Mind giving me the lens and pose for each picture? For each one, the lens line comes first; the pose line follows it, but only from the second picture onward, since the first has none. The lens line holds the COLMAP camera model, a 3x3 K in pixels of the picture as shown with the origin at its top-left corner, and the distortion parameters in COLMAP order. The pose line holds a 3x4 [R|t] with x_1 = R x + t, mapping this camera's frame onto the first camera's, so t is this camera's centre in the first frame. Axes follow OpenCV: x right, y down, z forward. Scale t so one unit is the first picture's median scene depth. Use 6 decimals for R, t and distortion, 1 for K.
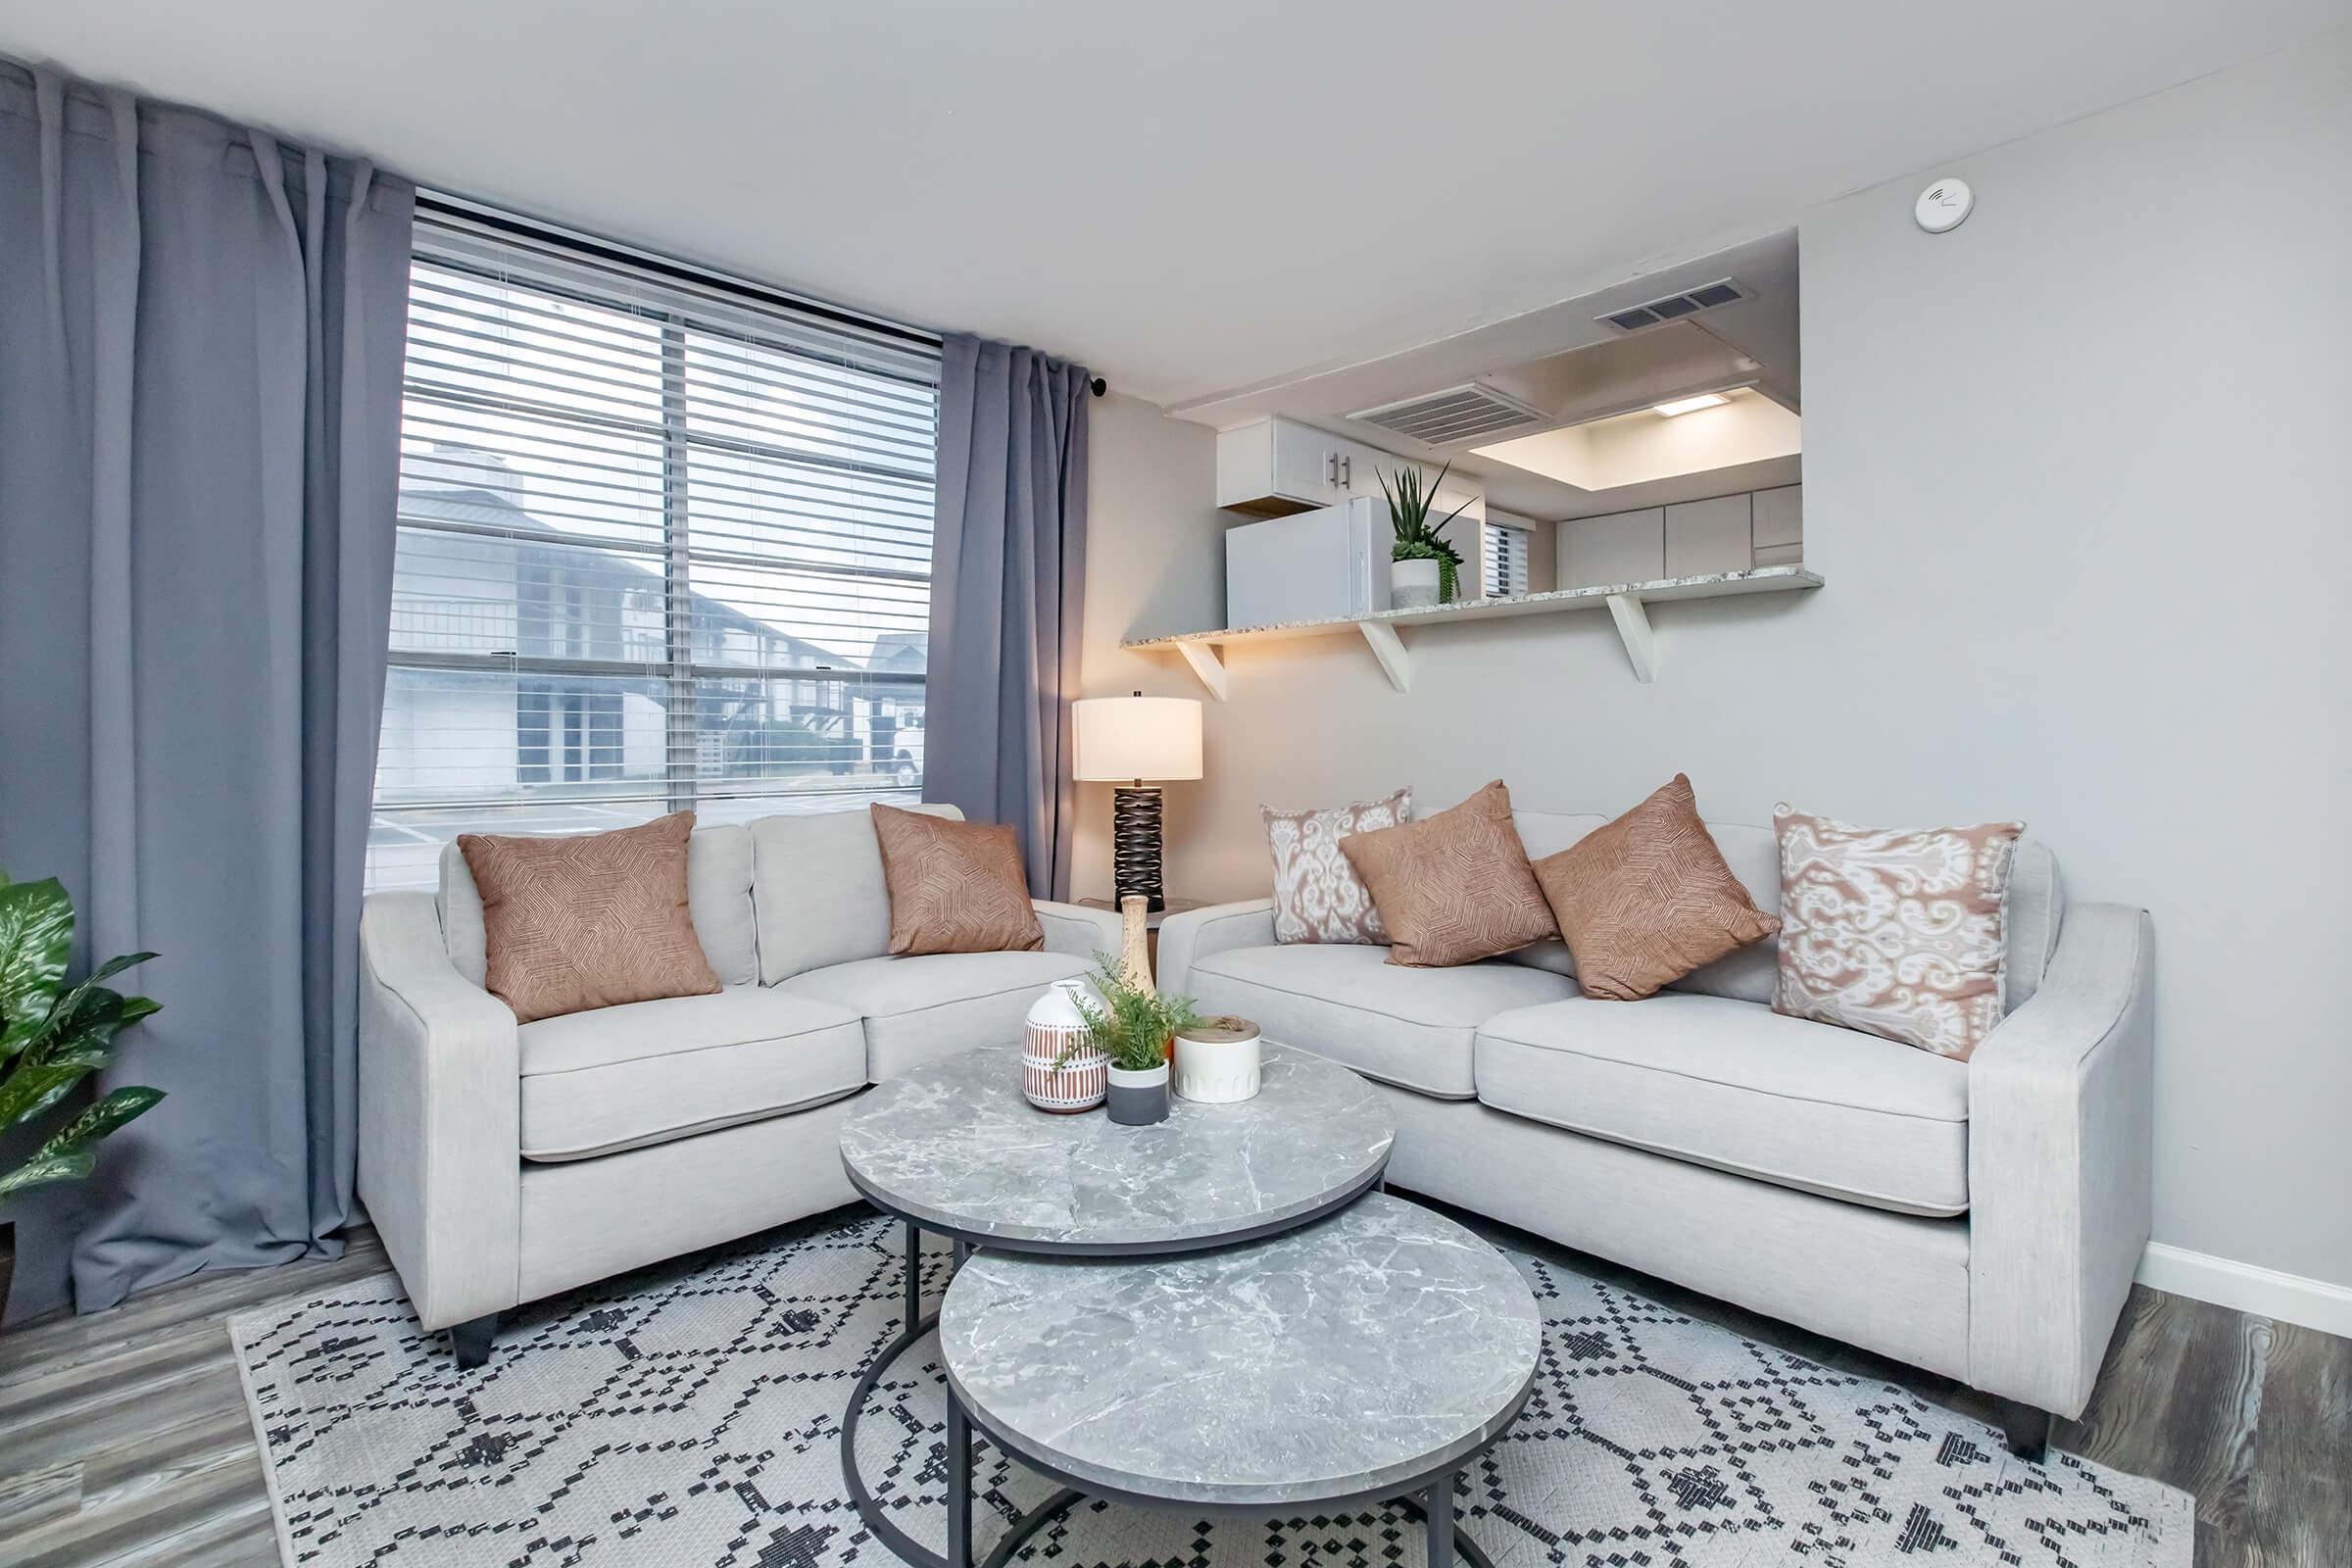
lens RADIAL K [[1105.3, 0, 1190.1], [0, 1105.3, 765.9], [0, 0, 1]] dist [-0.032041, 0.000463]
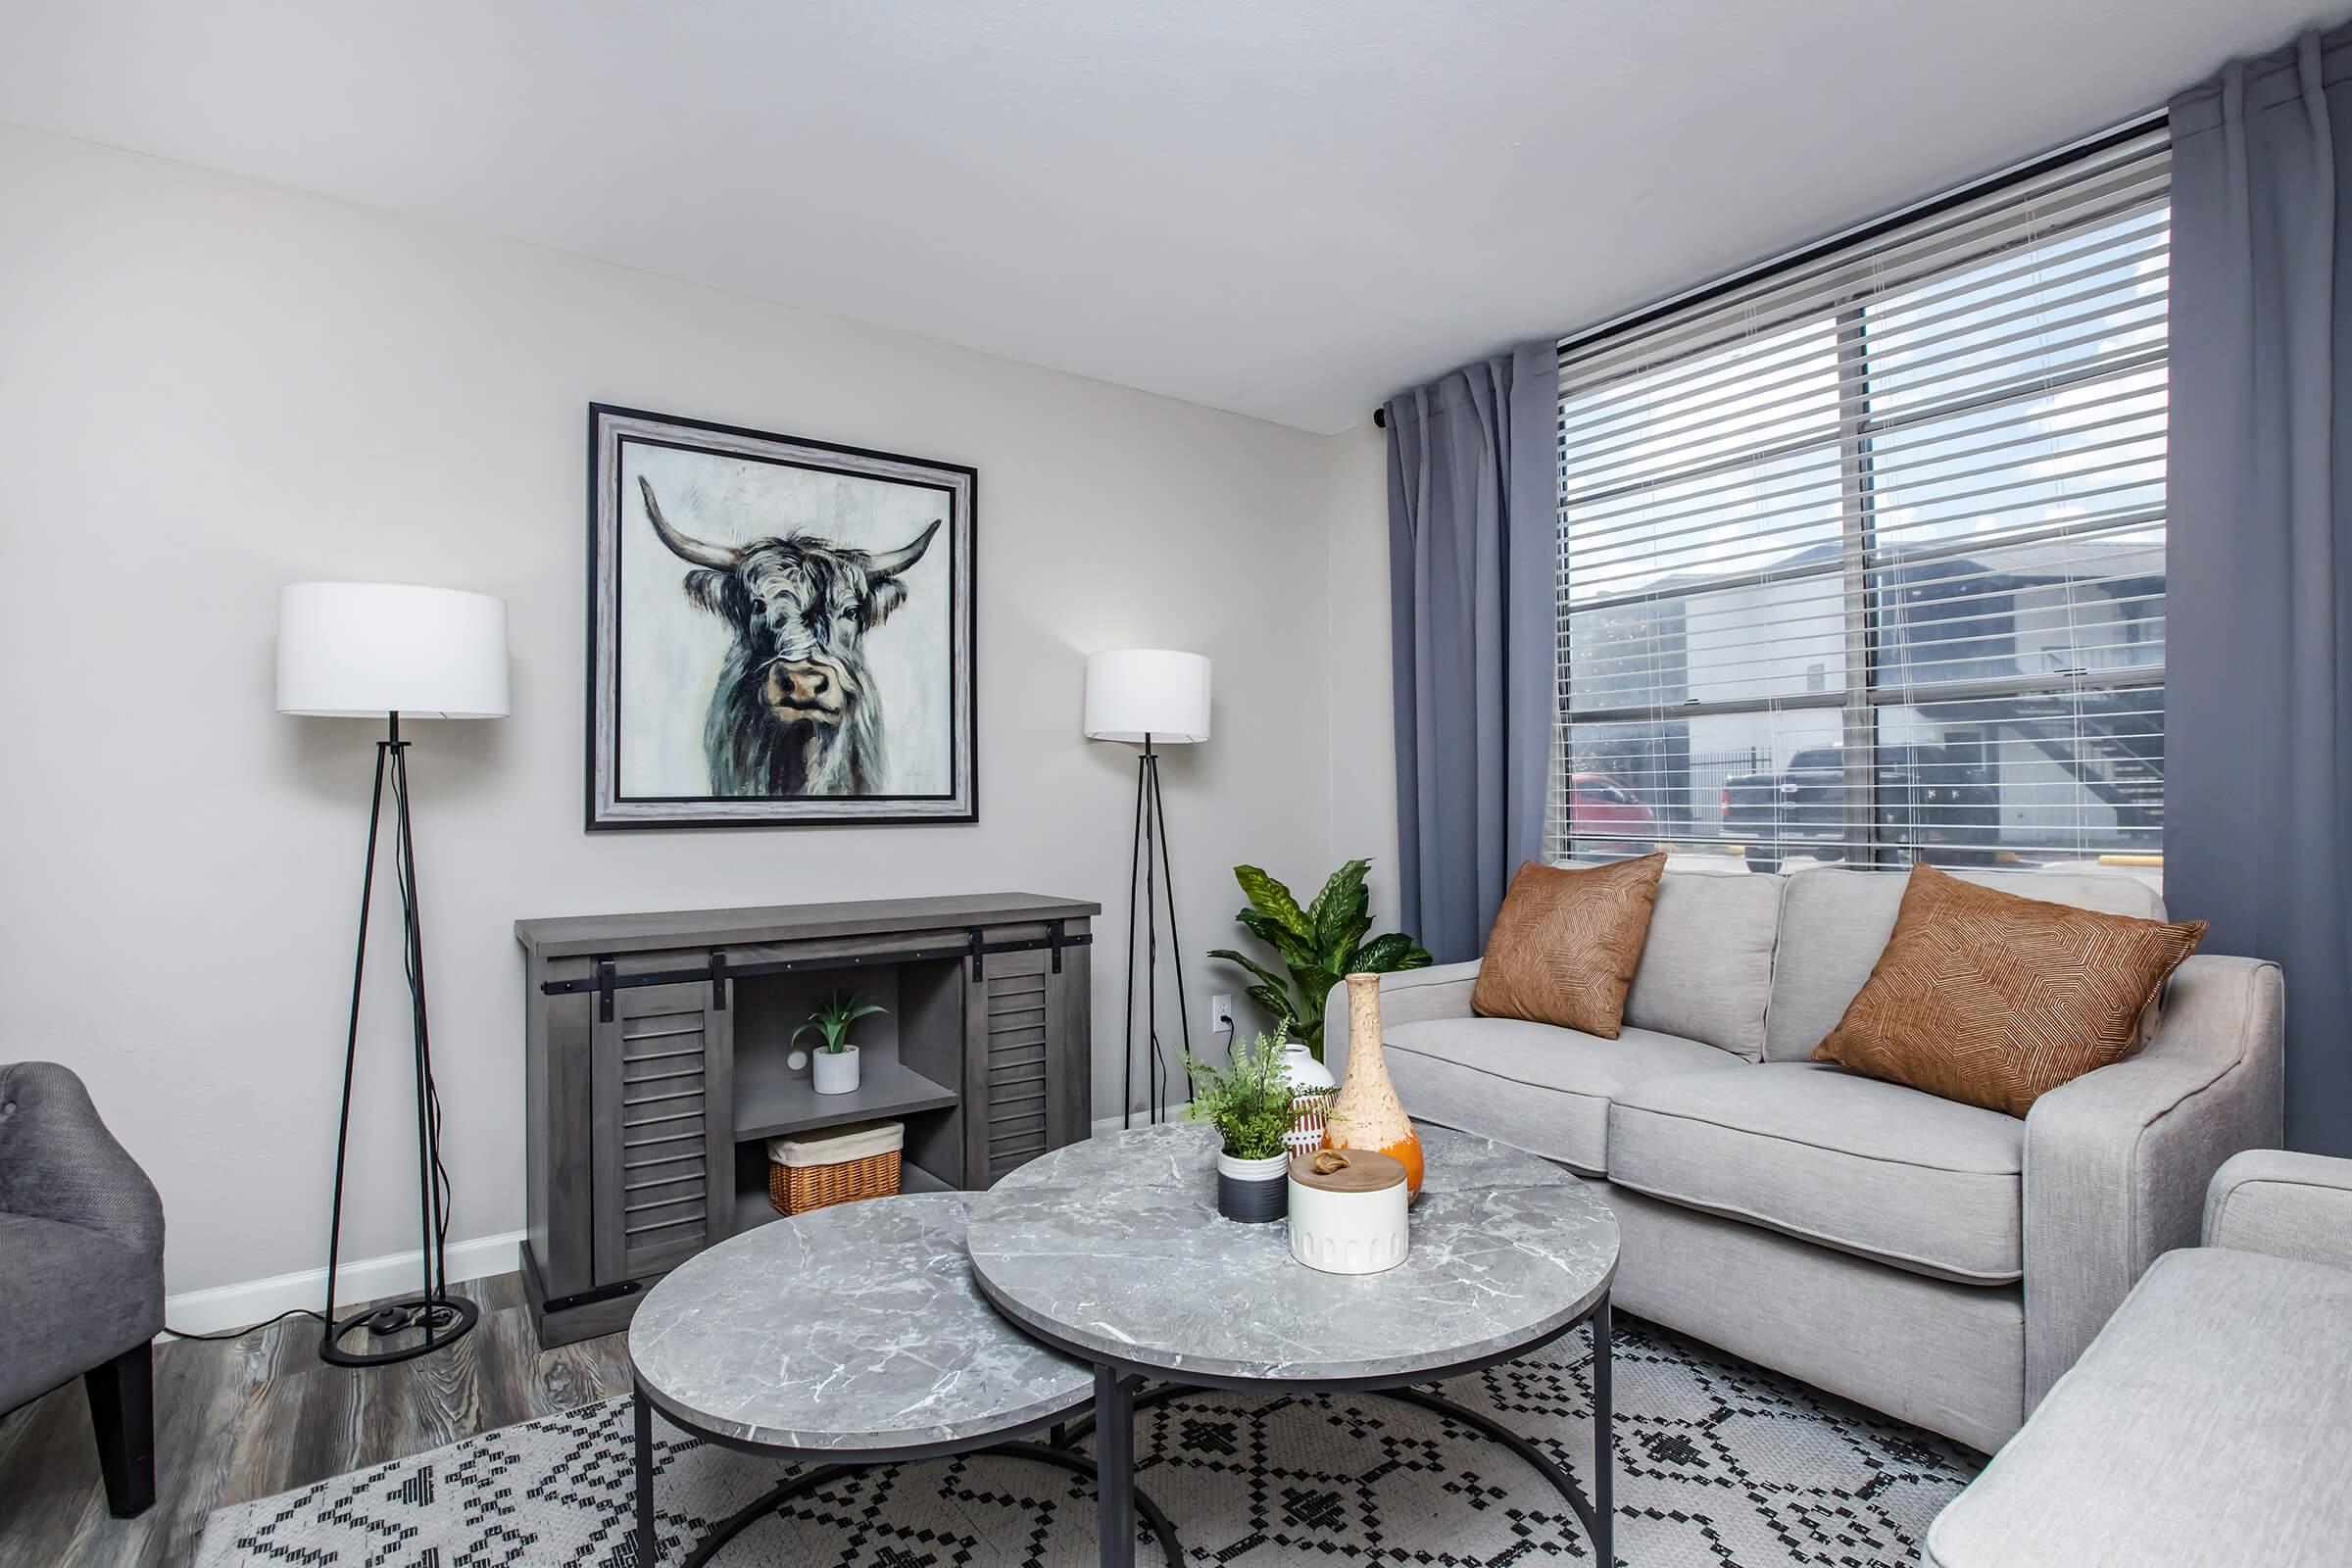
lens RADIAL K [[1105.3, 0, 1184.7], [0, 1105.3, 795.3], [0, 0, 1]] dist [-0.032041, 0.000463]
pose [[-0.138150, -0.001318, -0.990410, 0.692716], [-0.009949, 0.999951, 0.000057, -0.011274], [0.990361, 0.009862, -0.138157, 0.888459]]
